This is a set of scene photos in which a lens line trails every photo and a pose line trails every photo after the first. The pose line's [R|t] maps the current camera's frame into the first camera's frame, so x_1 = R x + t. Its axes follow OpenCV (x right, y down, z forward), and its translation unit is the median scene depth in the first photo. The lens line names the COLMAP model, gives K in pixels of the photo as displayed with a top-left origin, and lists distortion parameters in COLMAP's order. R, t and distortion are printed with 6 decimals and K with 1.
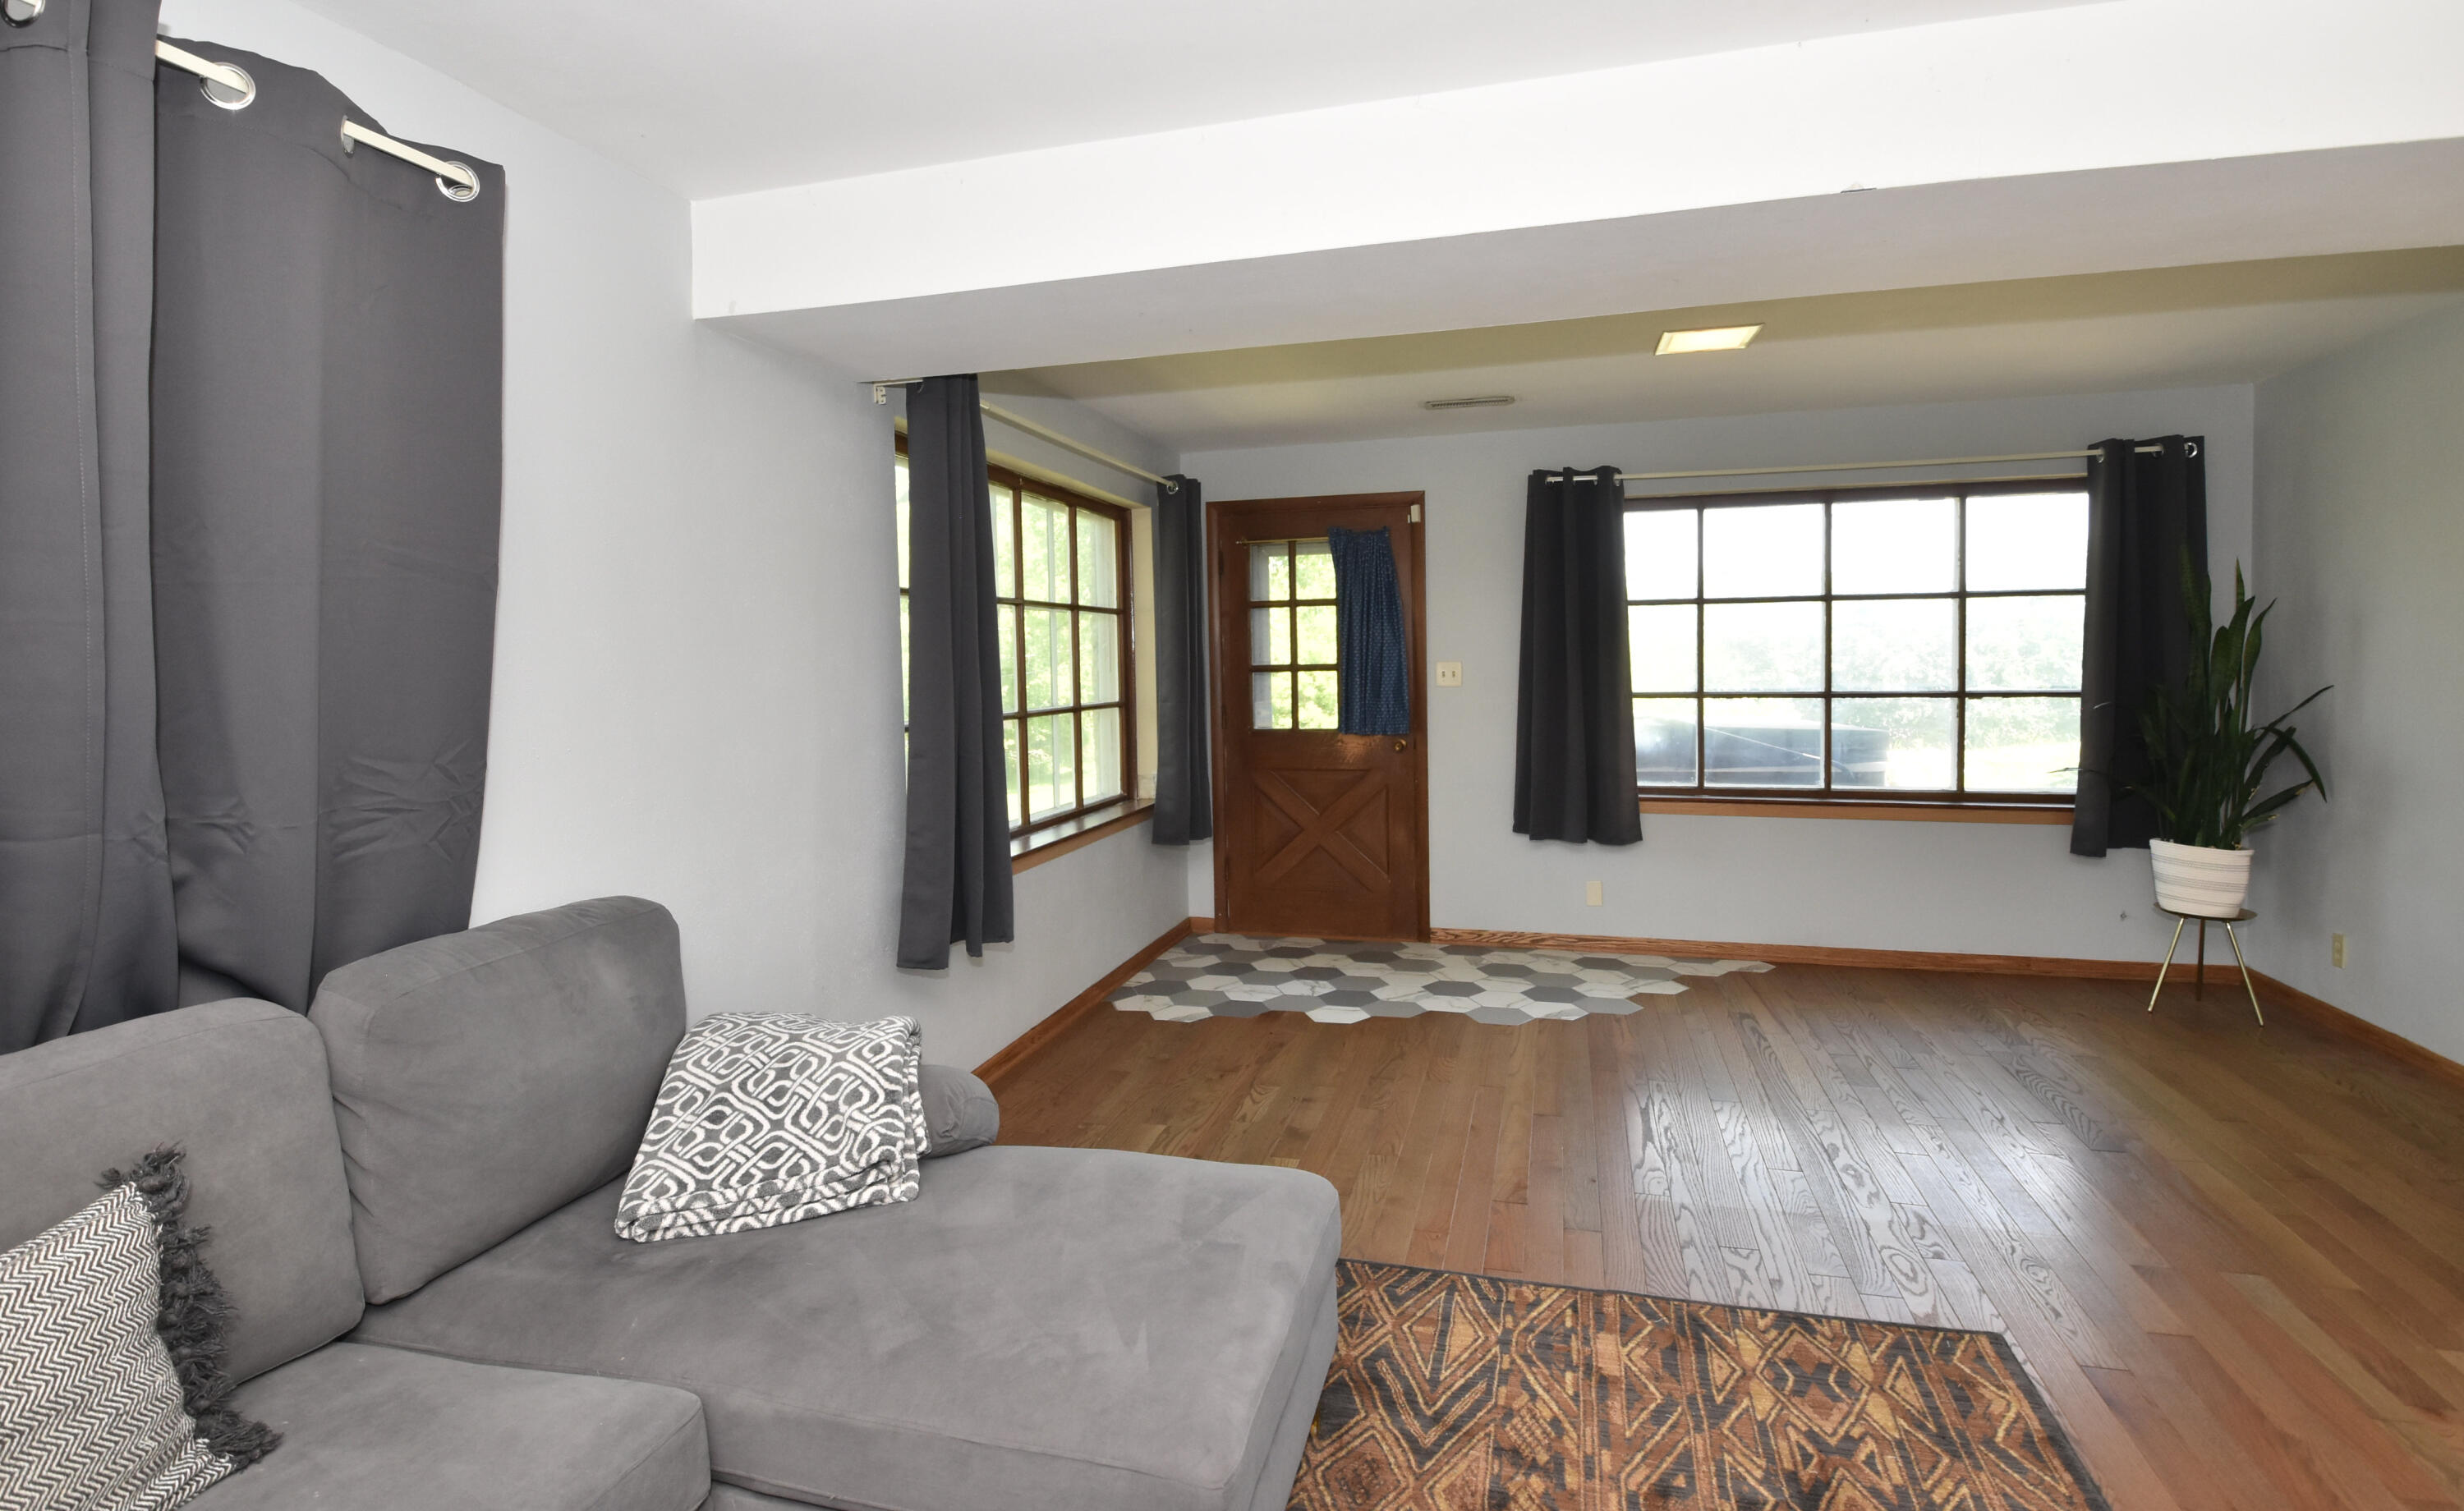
lens RADIAL K [[1181.9, 0, 1232.0], [0, 1181.9, 755.5], [0, 0, 1]] dist [-0.001106, 0.000097]
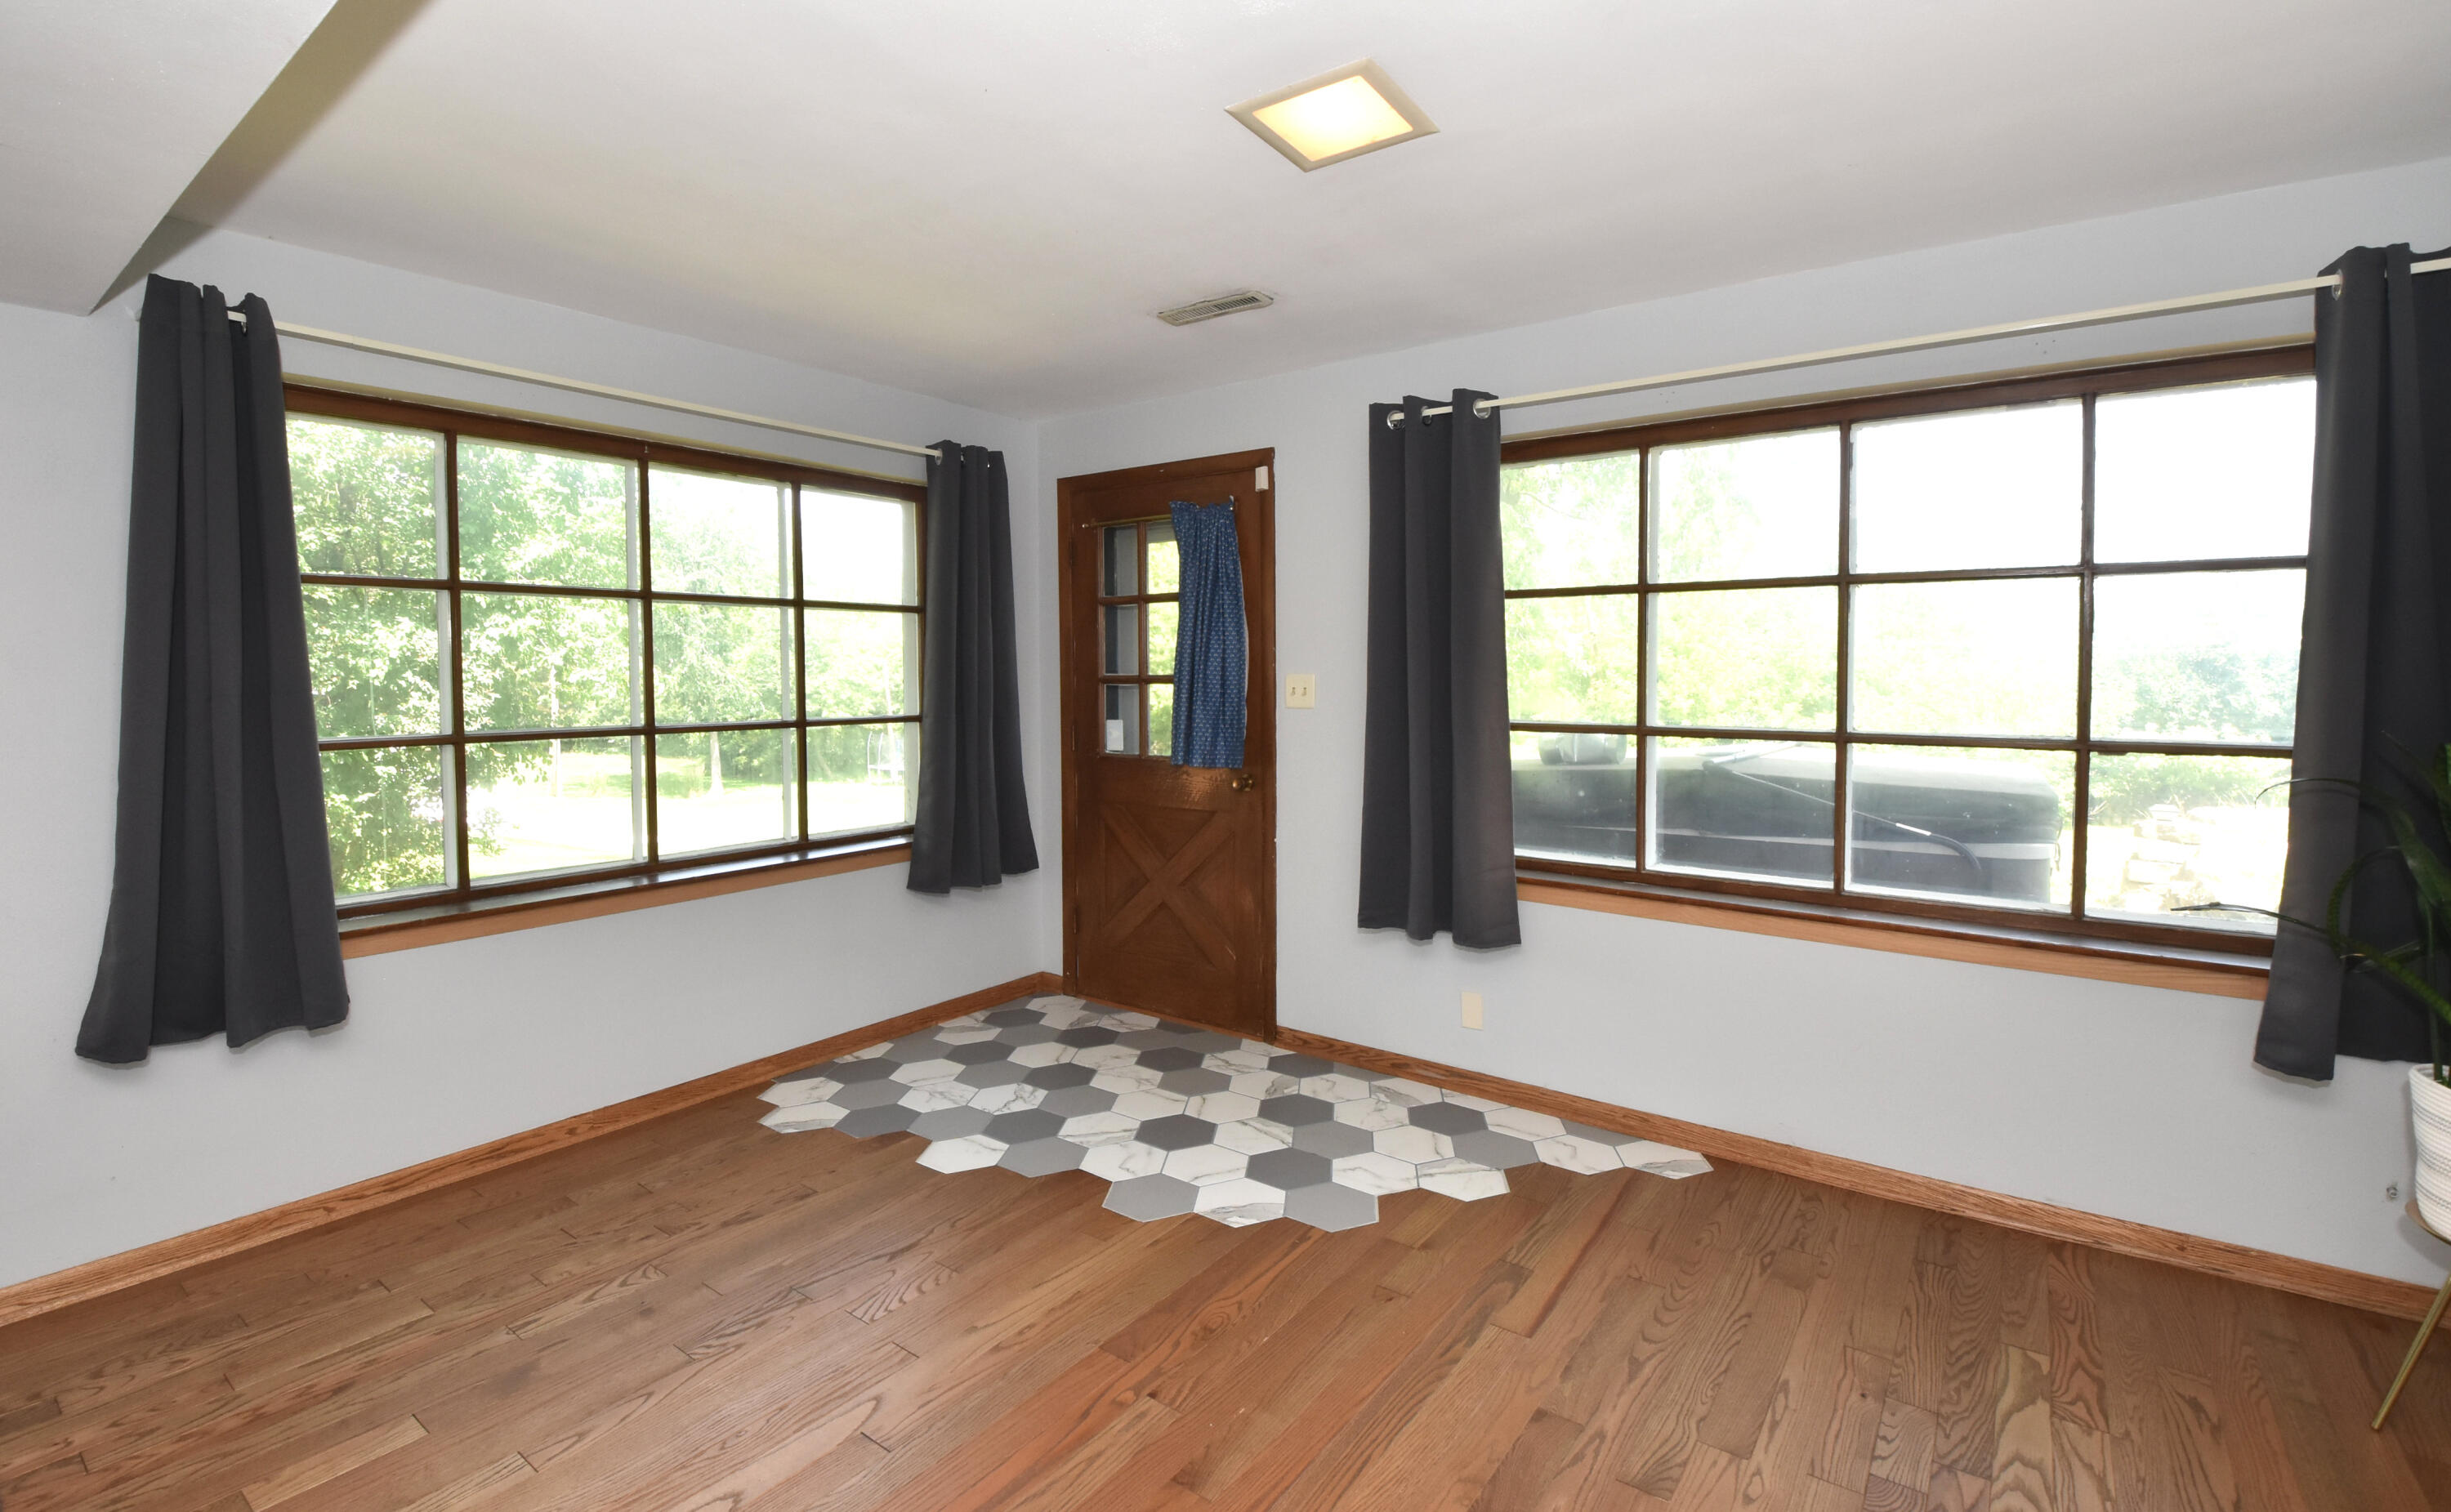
lens RADIAL K [[1077.4, 0, 1223.5], [0, 1077.4, 744.9], [0, 0, 1]] dist [-0.030786, -0.000292]
pose [[0.935369, 0.036723, -0.351762, 0.402127], [-0.037735, 0.999280, 0.003981, -0.037935], [0.351655, 0.009550, 0.936081, 0.368822]]
